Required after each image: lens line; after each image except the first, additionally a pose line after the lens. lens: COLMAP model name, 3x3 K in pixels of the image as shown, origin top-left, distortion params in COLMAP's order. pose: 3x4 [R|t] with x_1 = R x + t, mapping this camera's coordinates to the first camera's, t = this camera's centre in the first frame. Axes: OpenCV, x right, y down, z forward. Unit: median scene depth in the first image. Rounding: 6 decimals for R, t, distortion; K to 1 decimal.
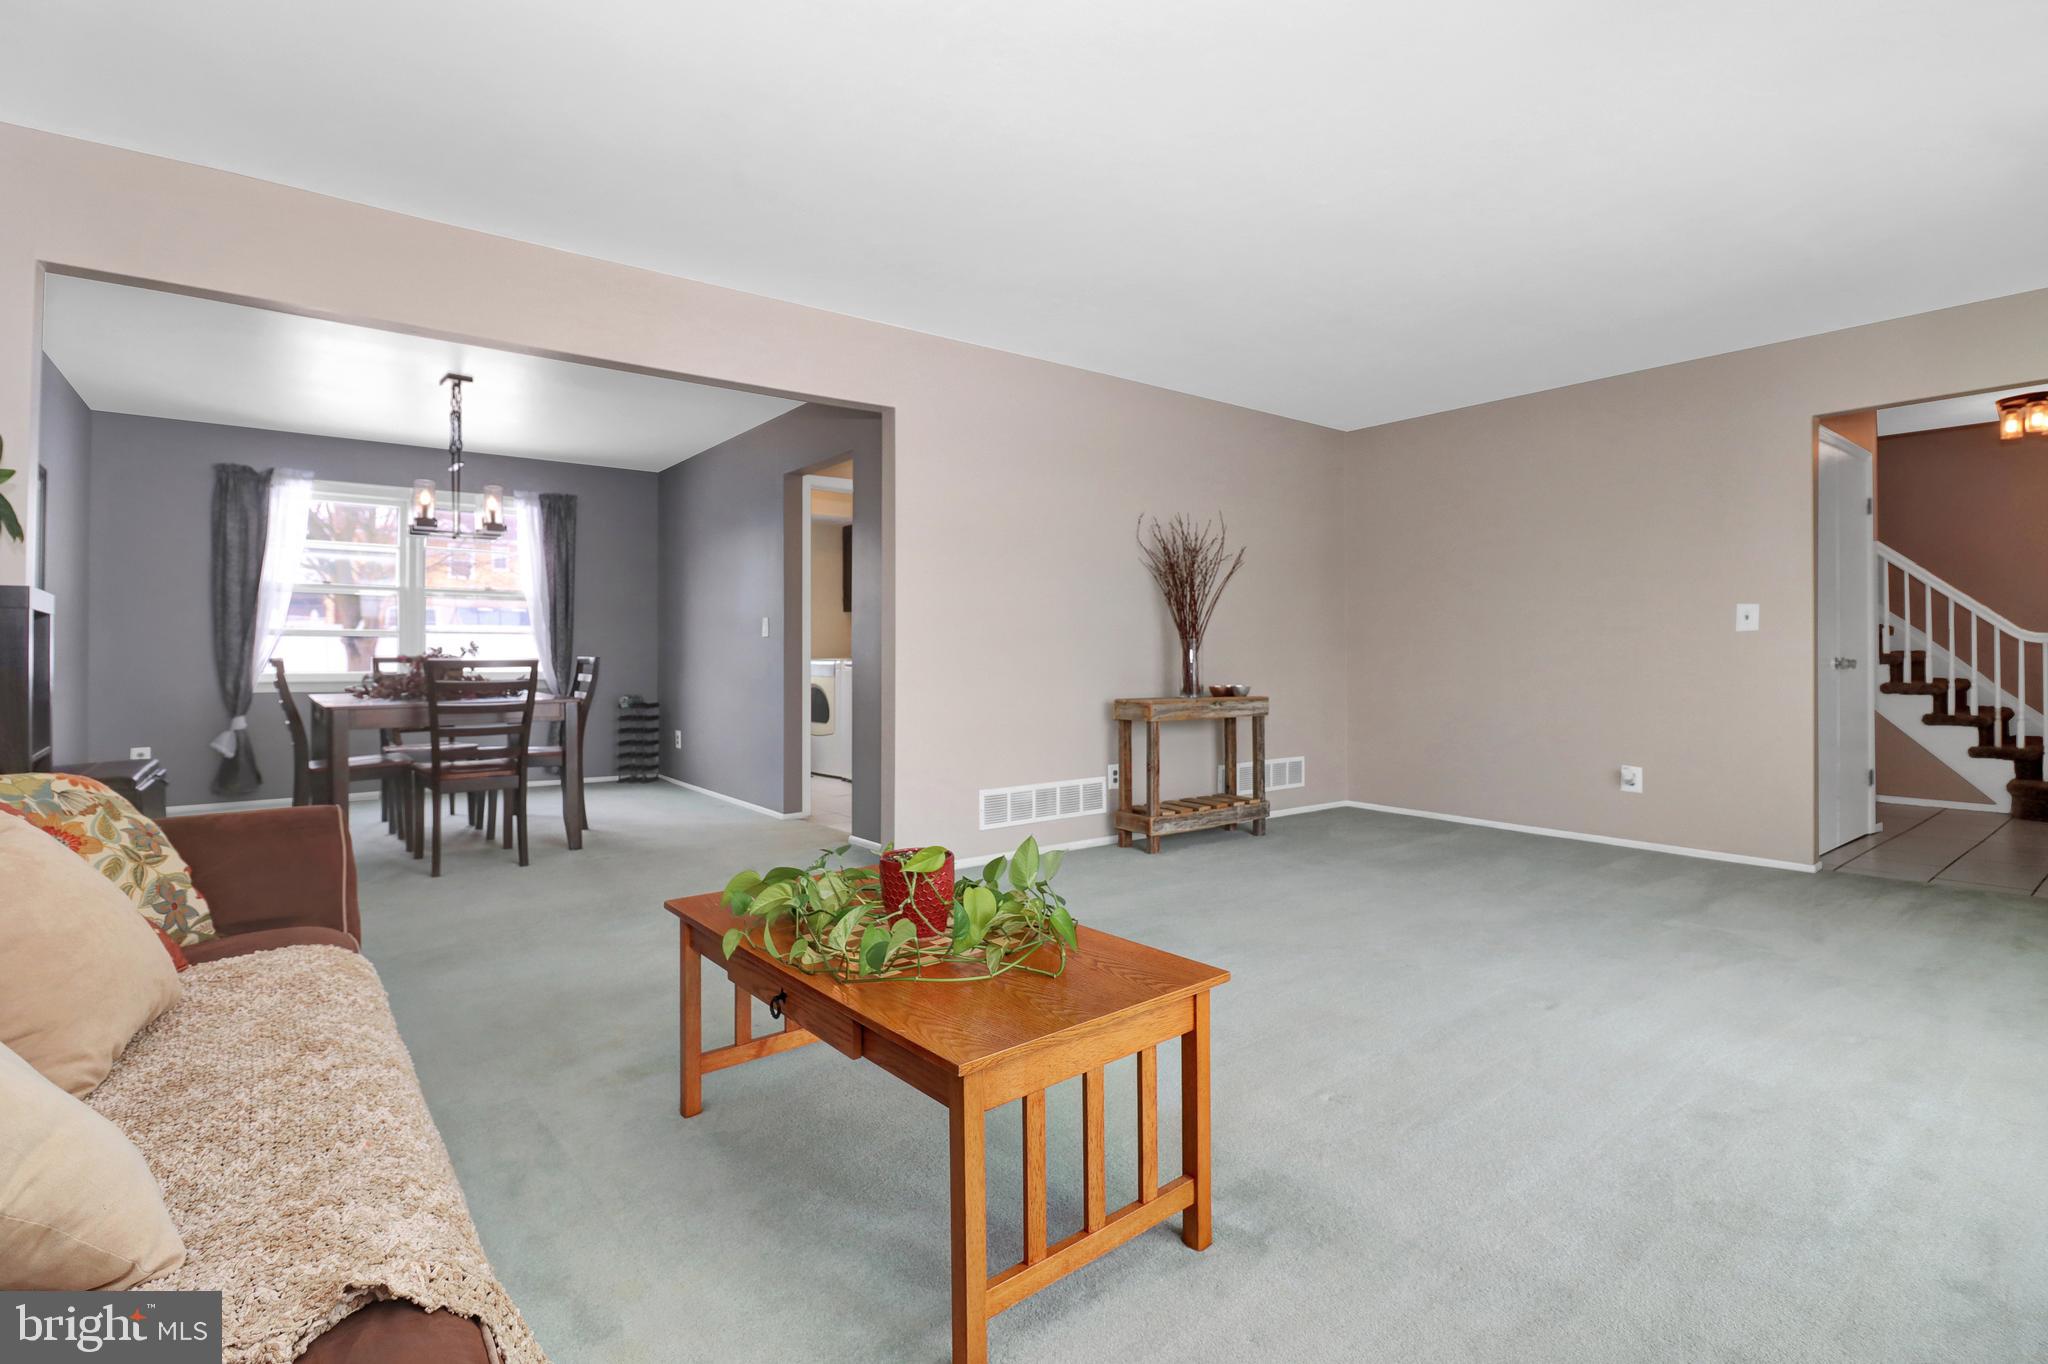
lens RADIAL K [[989.4, 0, 1040.0], [0, 989.4, 667.0], [0, 0, 1]] dist [0.001783, -0.005429]
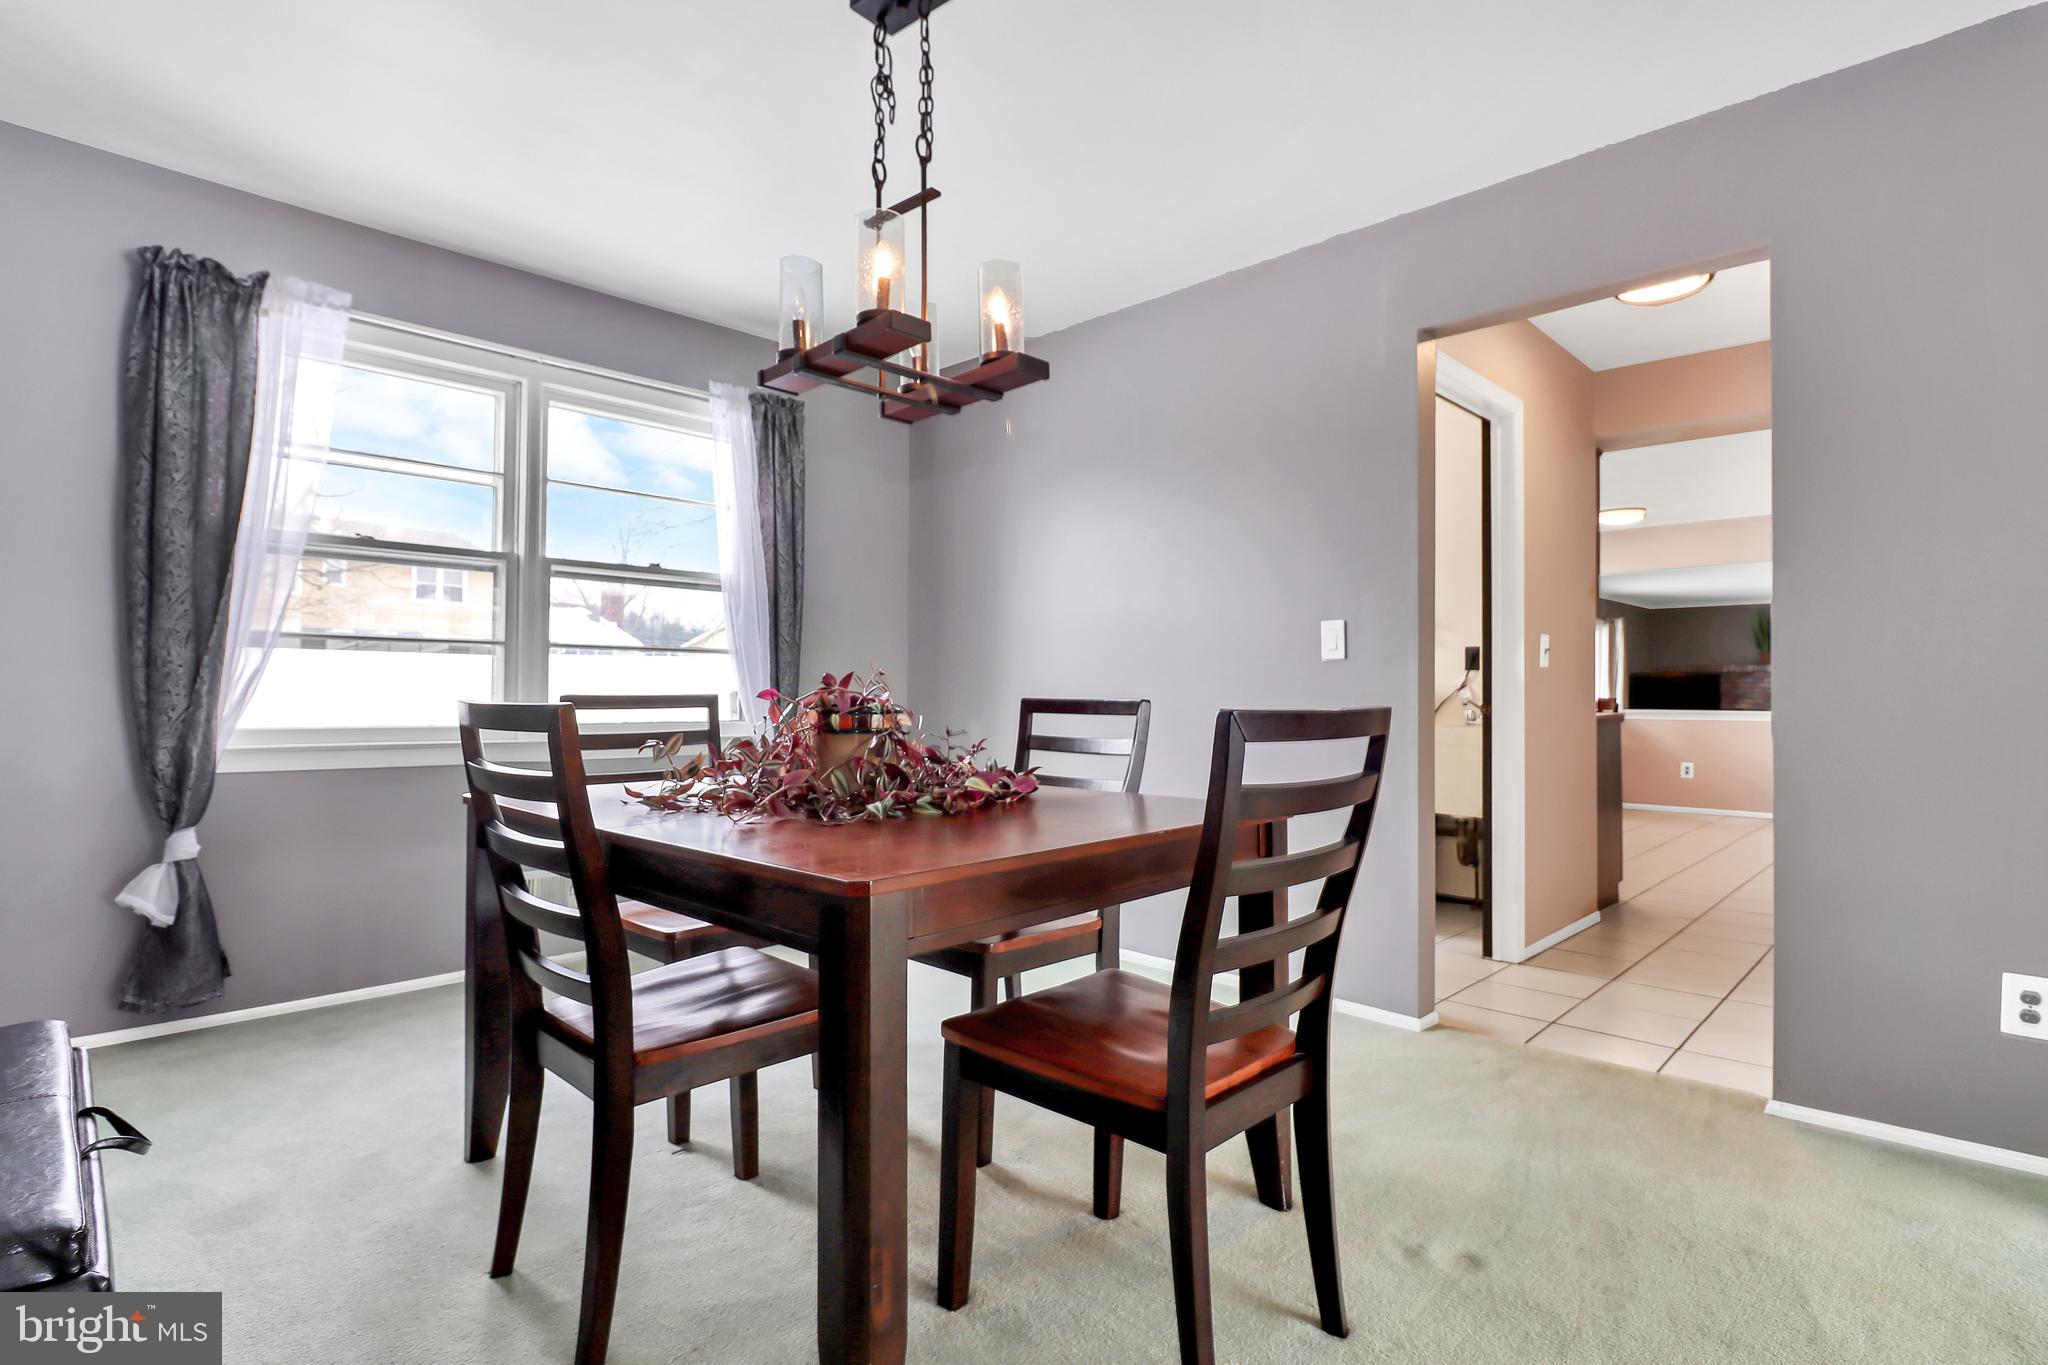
lens RADIAL K [[989.4, 0, 1028.2], [0, 989.4, 688.9], [0, 0, 1]] dist [0.001783, -0.005429]
pose [[0.991626, 0.002240, 0.129123, -0.496472], [-0.000861, 0.999942, -0.010738, -0.007685], [-0.129139, 0.010537, 0.991570, 0.518334]]
